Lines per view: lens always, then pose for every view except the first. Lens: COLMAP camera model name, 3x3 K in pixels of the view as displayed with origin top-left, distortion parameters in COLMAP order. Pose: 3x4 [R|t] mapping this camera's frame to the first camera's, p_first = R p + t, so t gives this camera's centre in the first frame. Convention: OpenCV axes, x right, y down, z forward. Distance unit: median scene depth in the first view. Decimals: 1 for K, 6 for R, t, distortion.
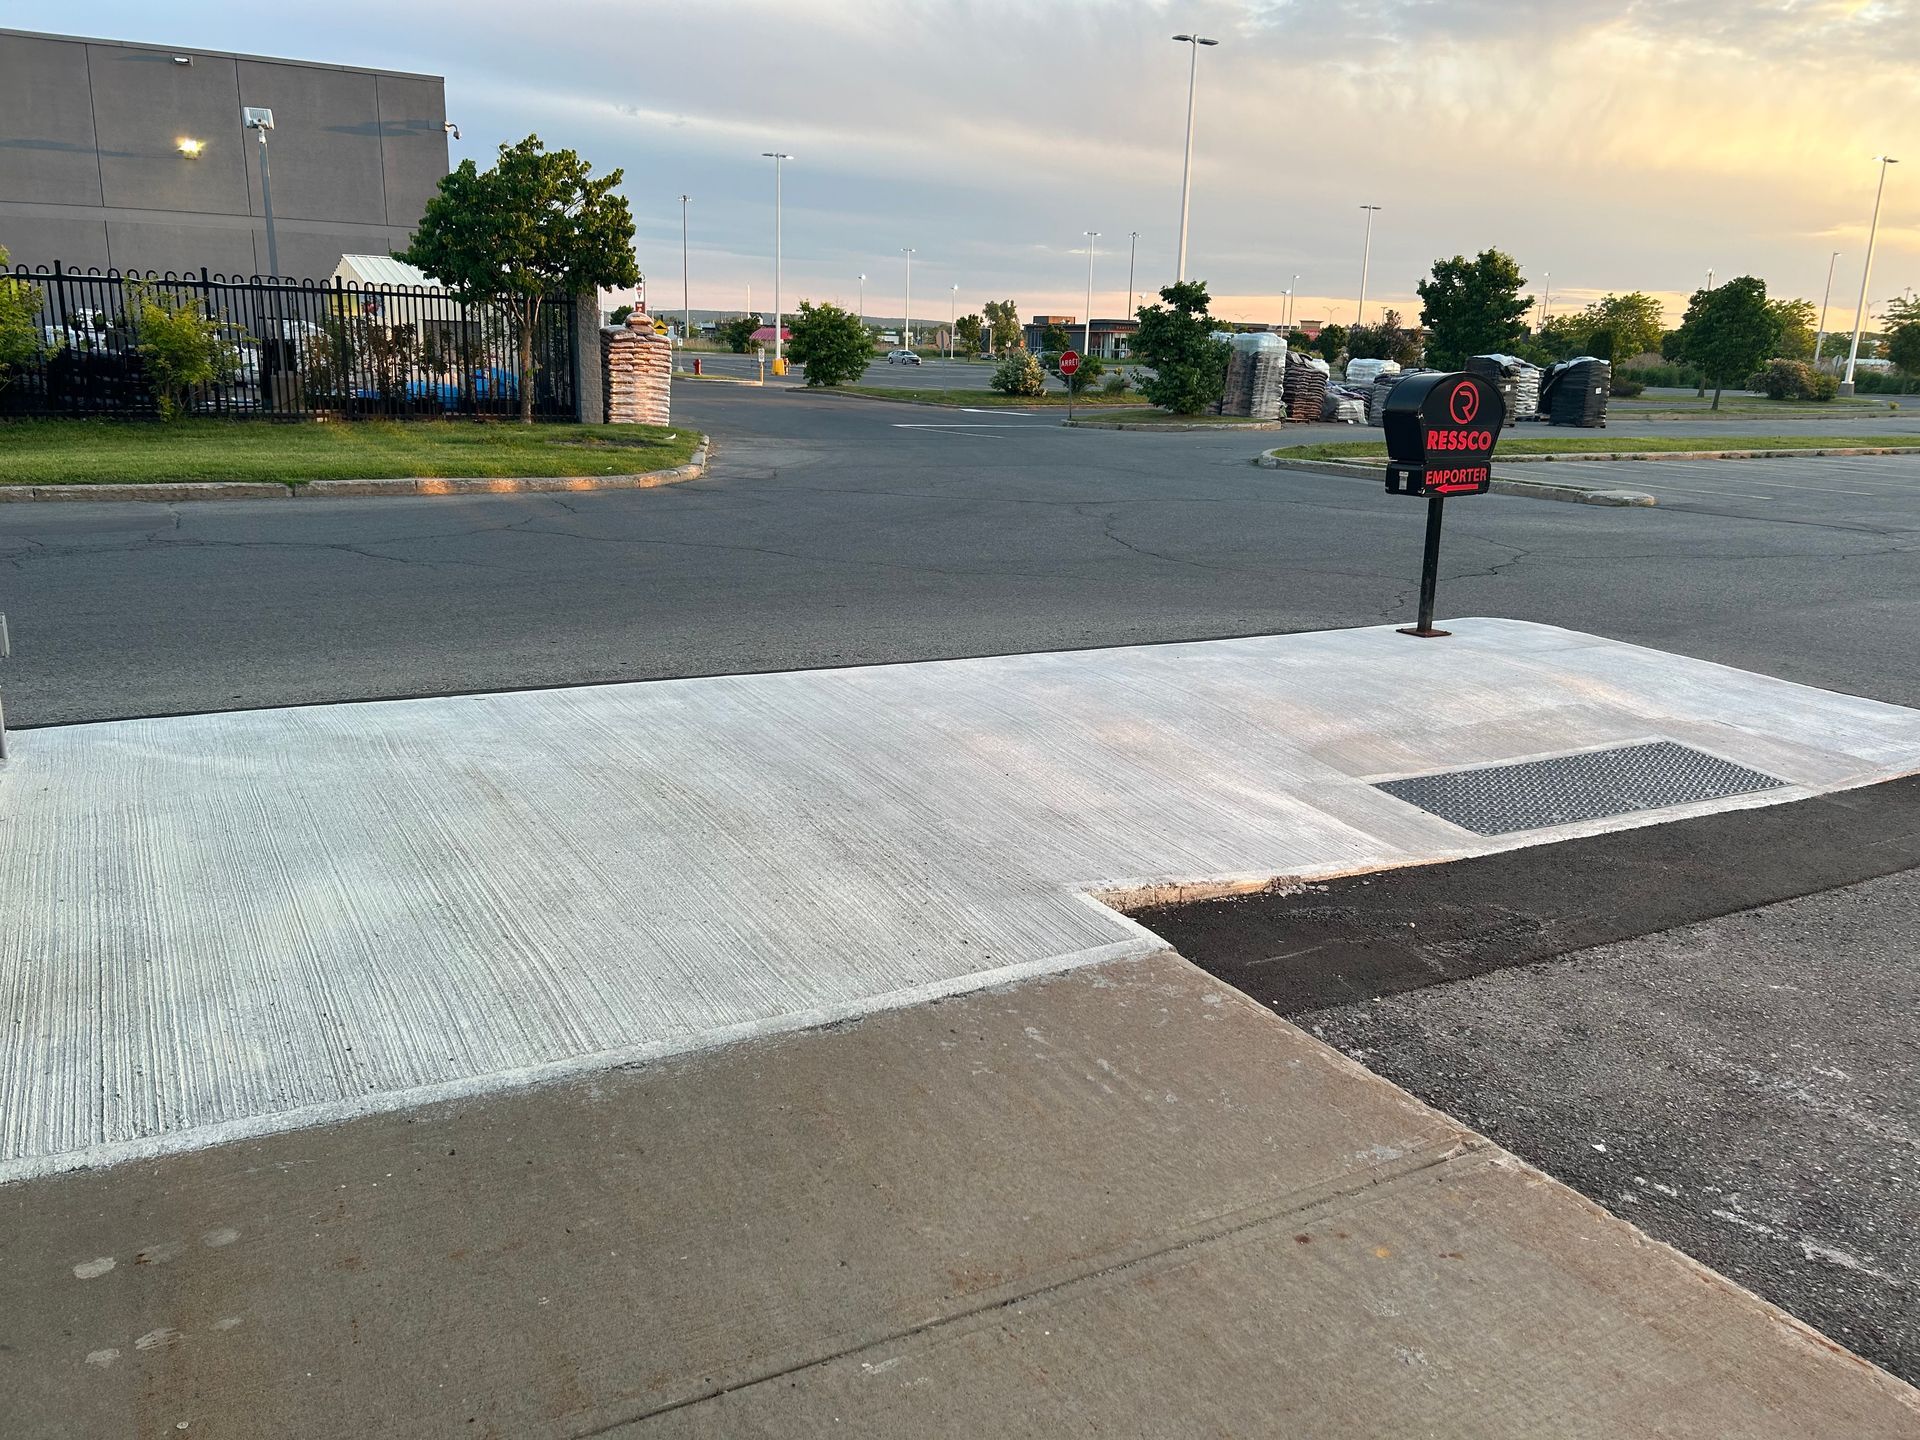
lens RADIAL K [[1457.0, 0, 959.4], [0, 1457.0, 718.8], [0, 0, 1]] dist [0.027069, -0.013258]
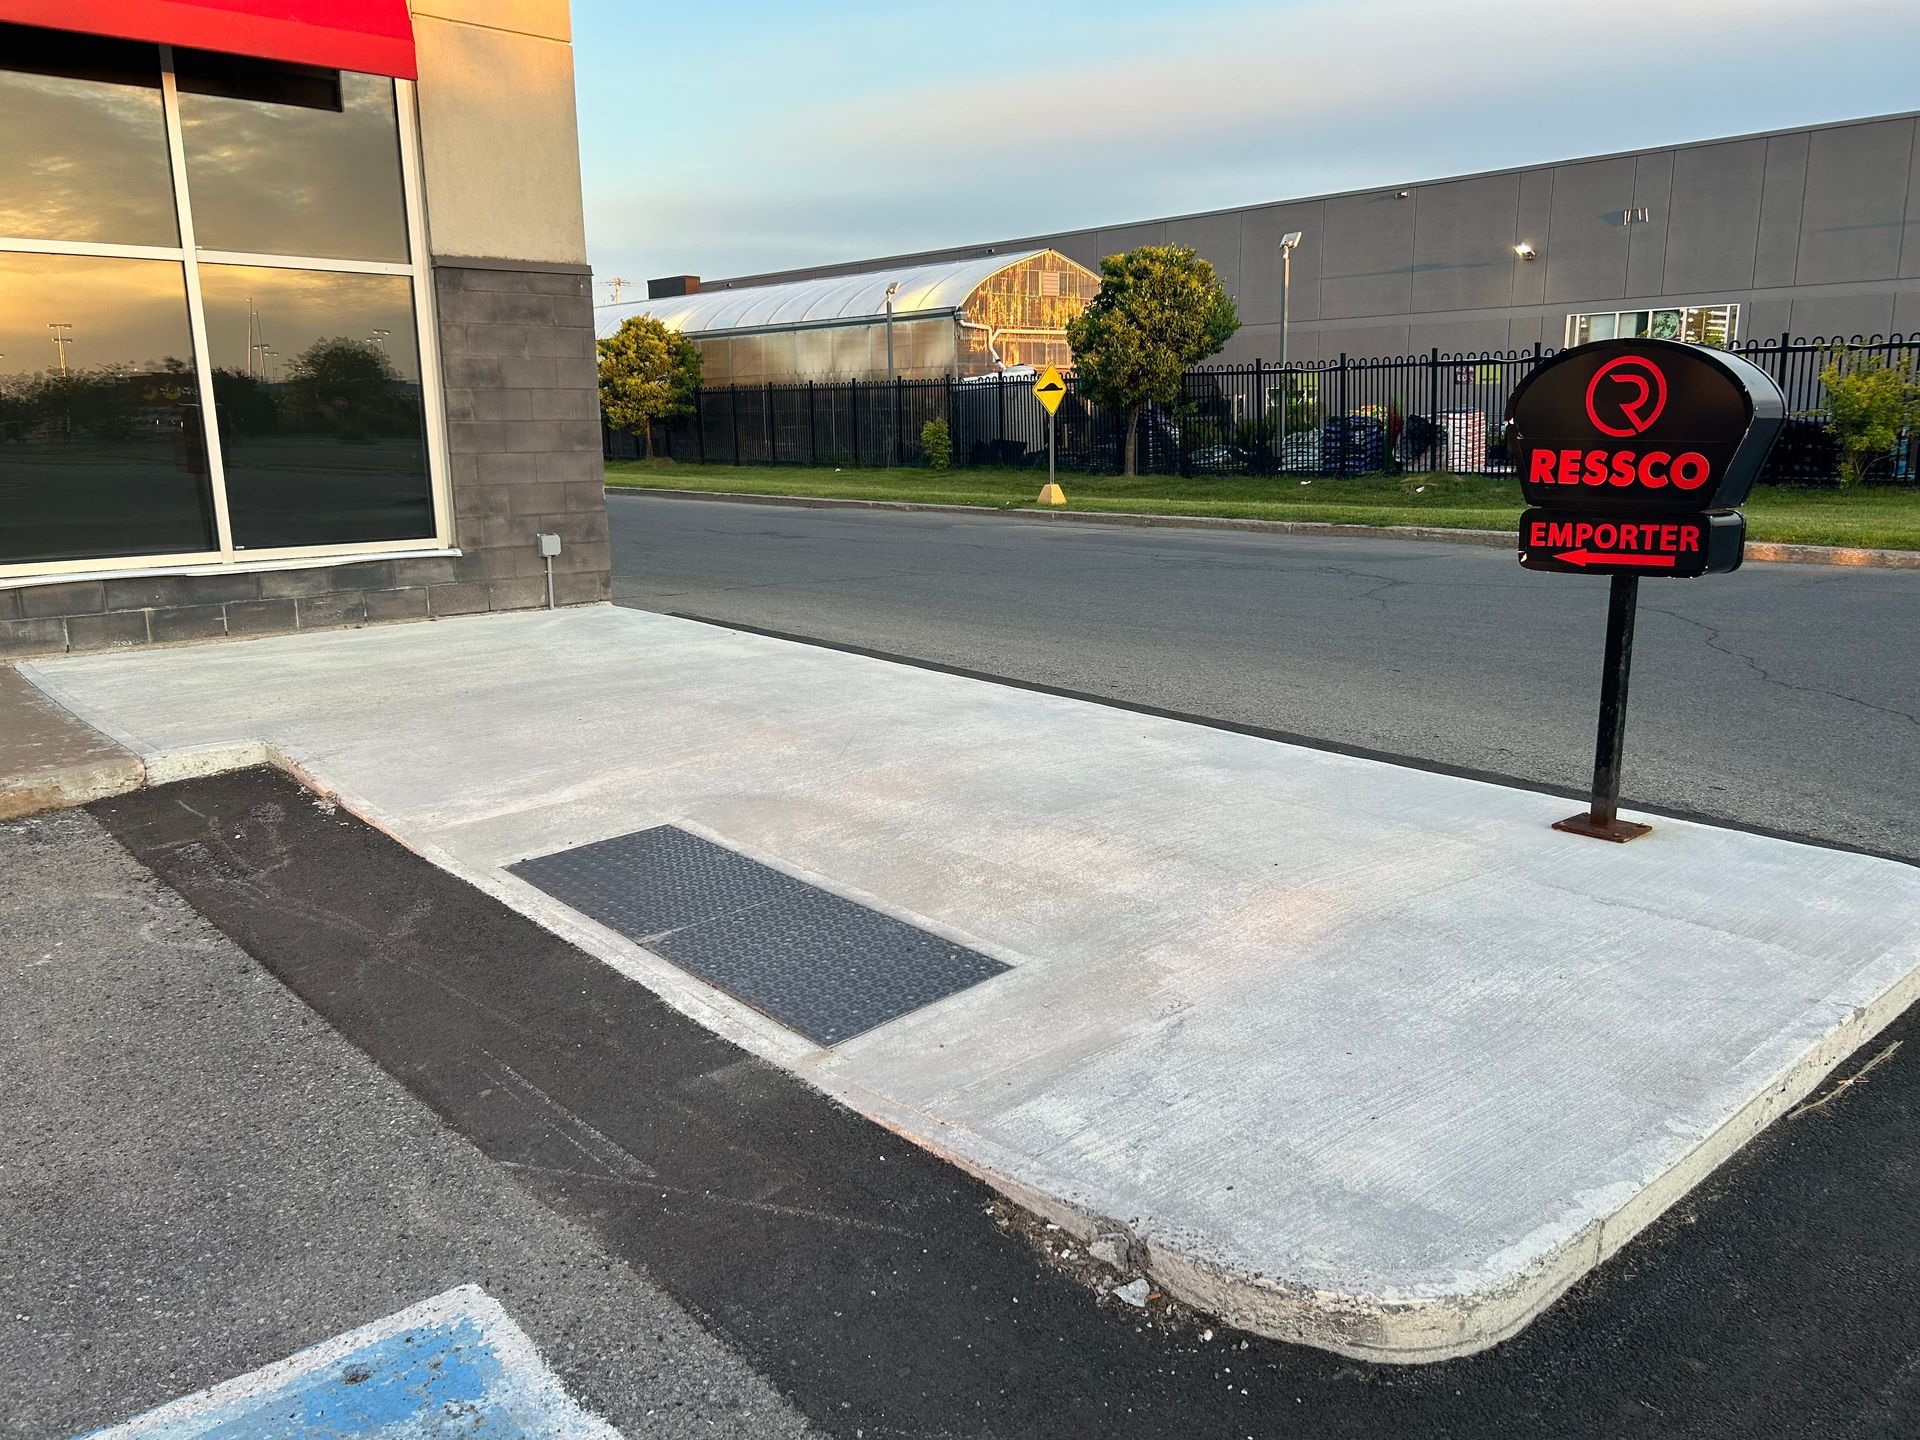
lens RADIAL K [[1457.0, 0, 961.4], [0, 1457.0, 718.1], [0, 0, 1]] dist [0.027069, -0.013258]
pose [[0.206846, 0.167839, -0.963870, 0.817107], [-0.224870, 0.966956, 0.120120, -0.114785], [0.952181, 0.191900, 0.237753, 0.672545]]
